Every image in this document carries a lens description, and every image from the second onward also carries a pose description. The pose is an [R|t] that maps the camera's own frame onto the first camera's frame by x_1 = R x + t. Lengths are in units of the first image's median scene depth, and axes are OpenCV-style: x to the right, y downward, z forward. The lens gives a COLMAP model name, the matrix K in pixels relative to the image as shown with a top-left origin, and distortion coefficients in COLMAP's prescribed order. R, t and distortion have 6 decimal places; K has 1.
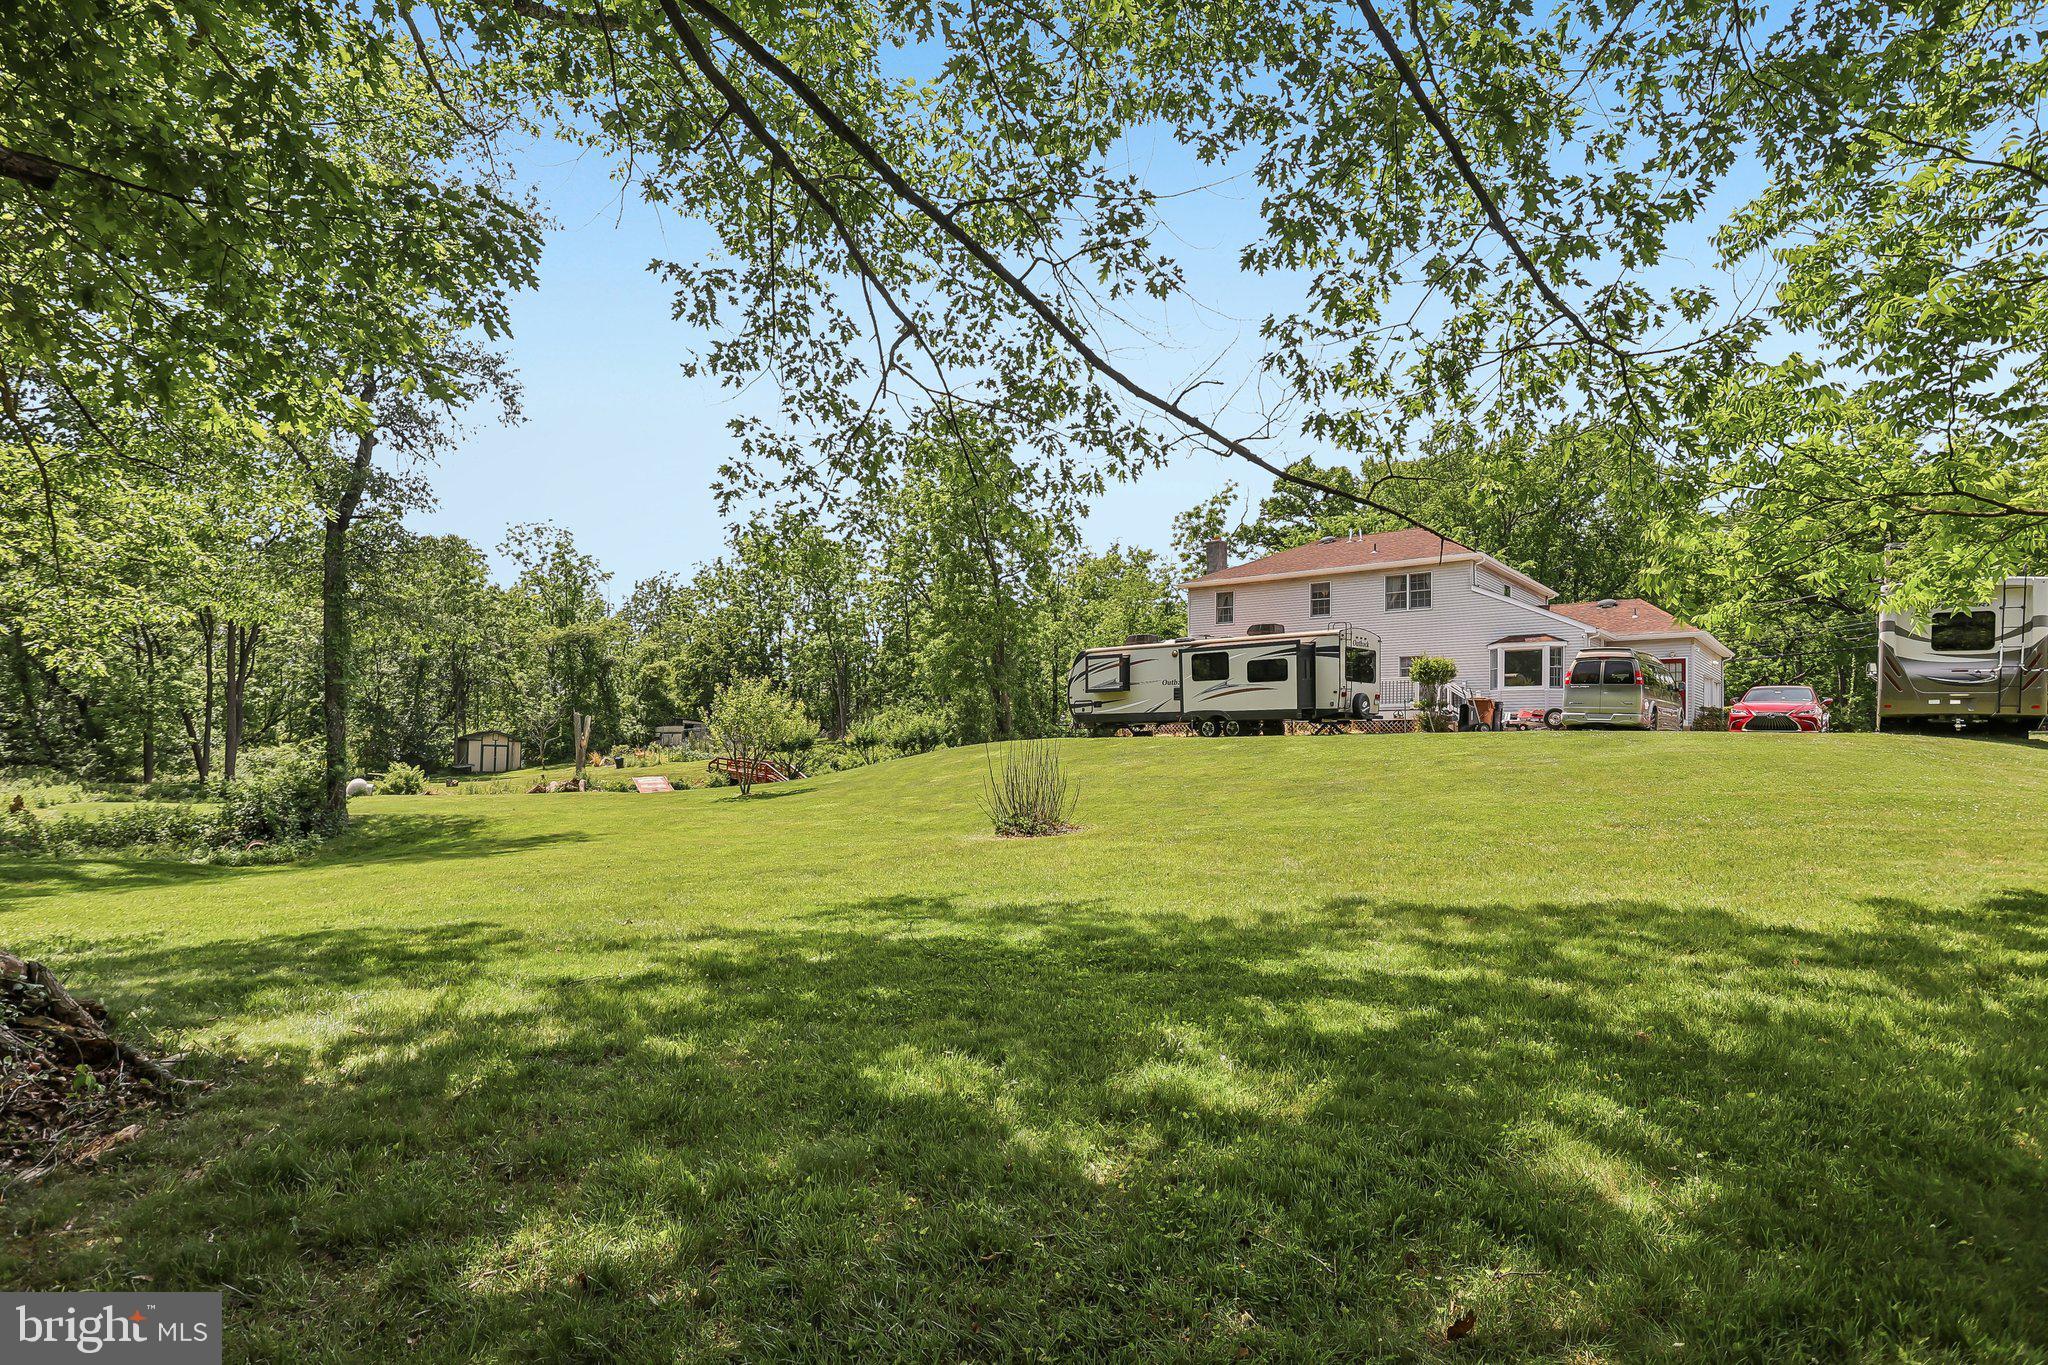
lens RADIAL K [[1098.9, 0, 1025.4], [0, 1098.9, 644.6], [0, 0, 1]] dist [-0.060633, 0.058231]
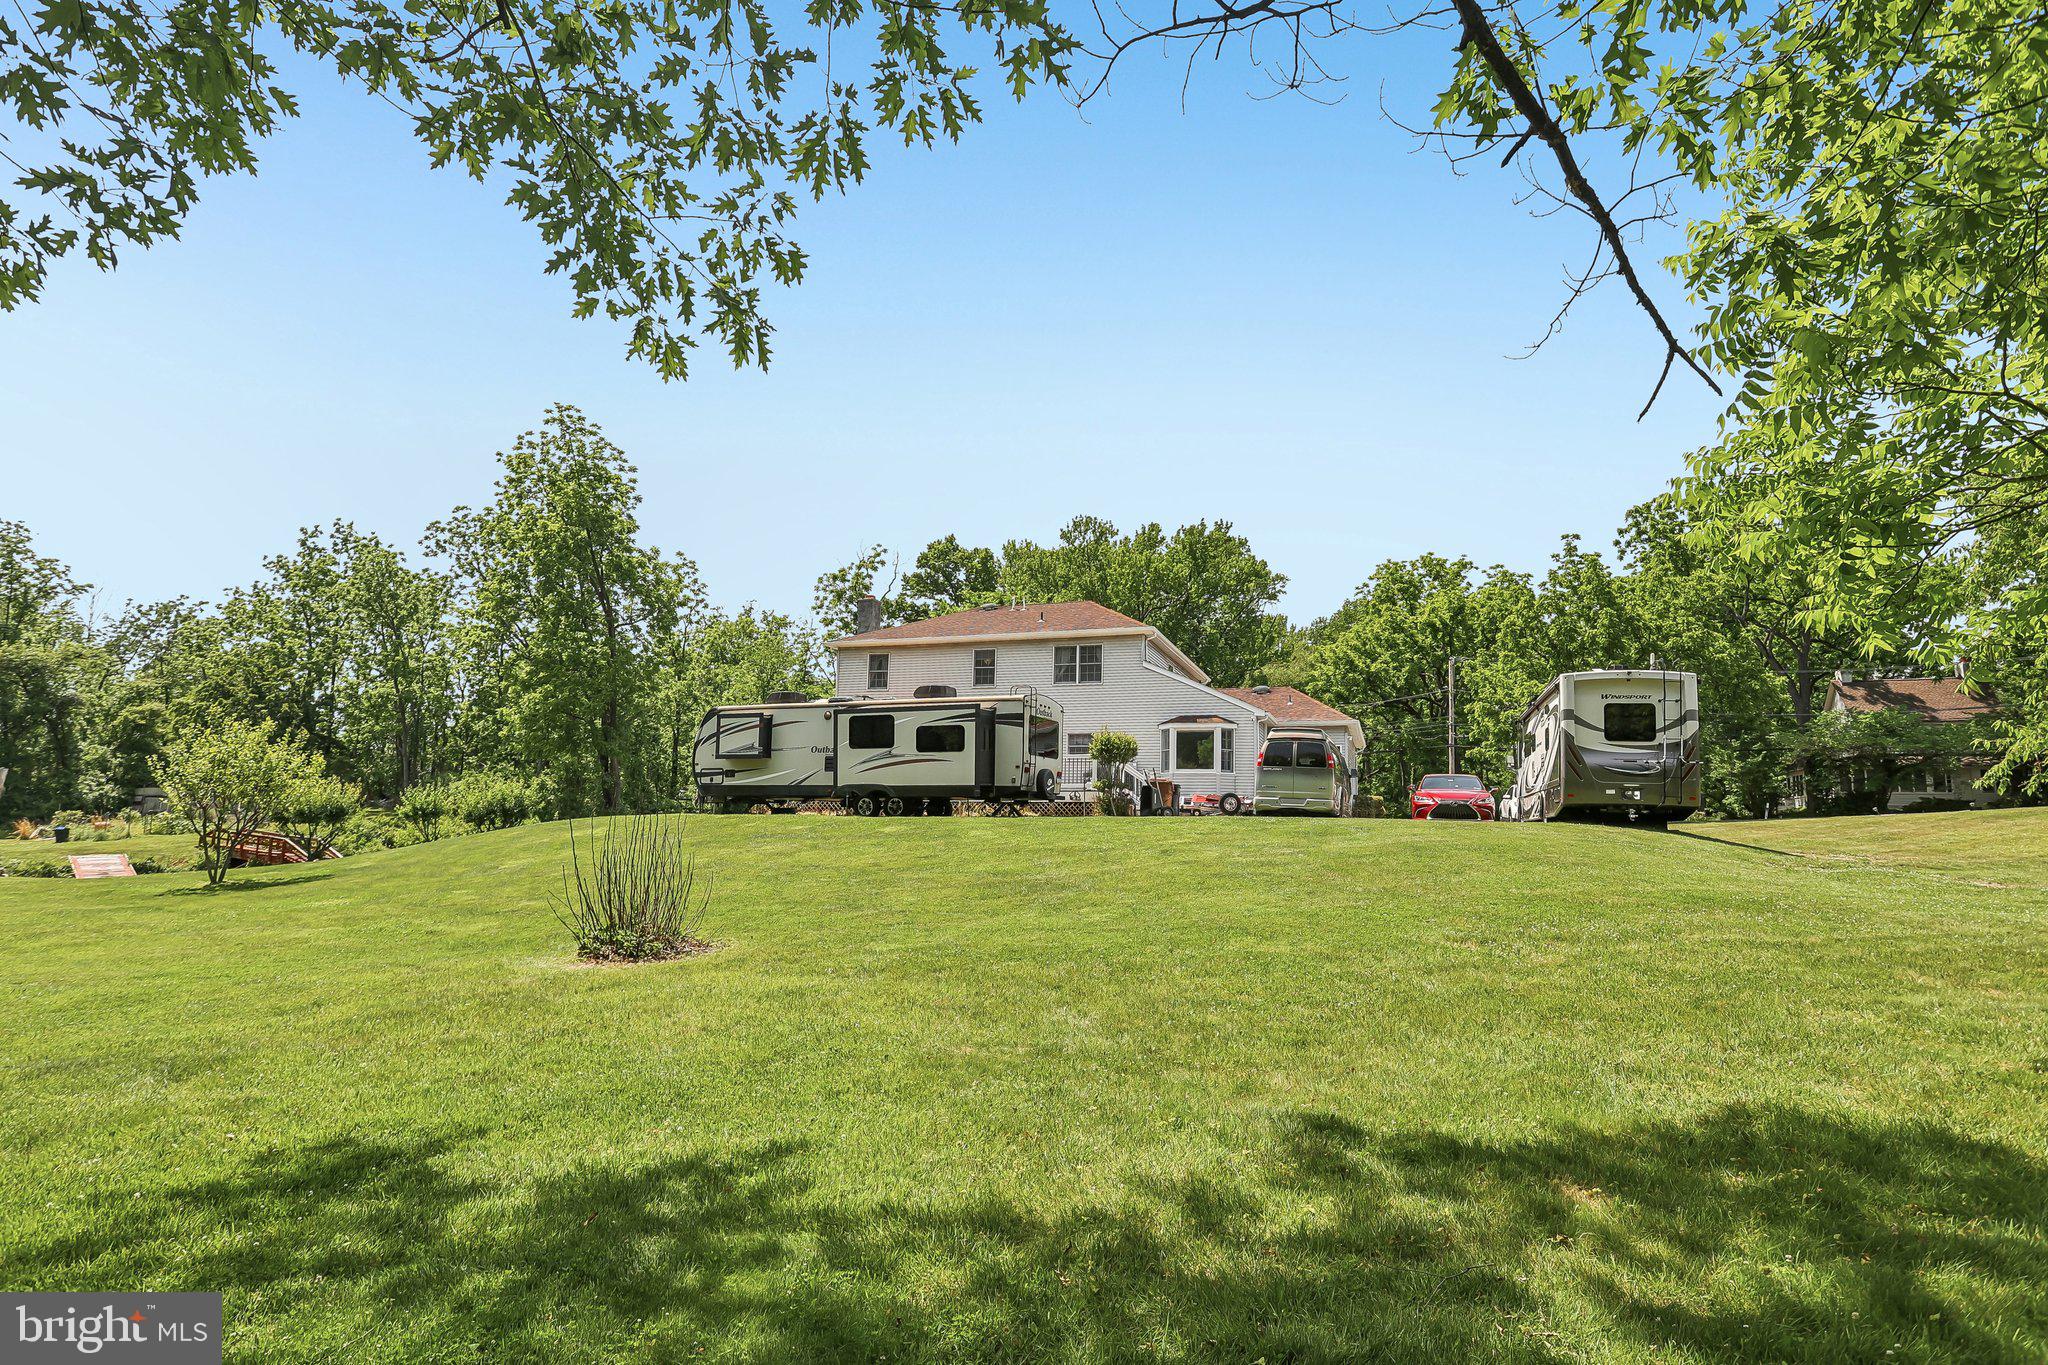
lens RADIAL K [[1066.9, 0, 1016.4], [0, 1066.9, 726.7], [0, 0, 1]] dist [-0.095680, 0.045227]
pose [[0.941994, 0.044796, 0.332626, 0.002537], [-0.044474, 0.998974, -0.008586, 0.015023], [-0.332669, -0.006705, 0.943020, 0.165445]]
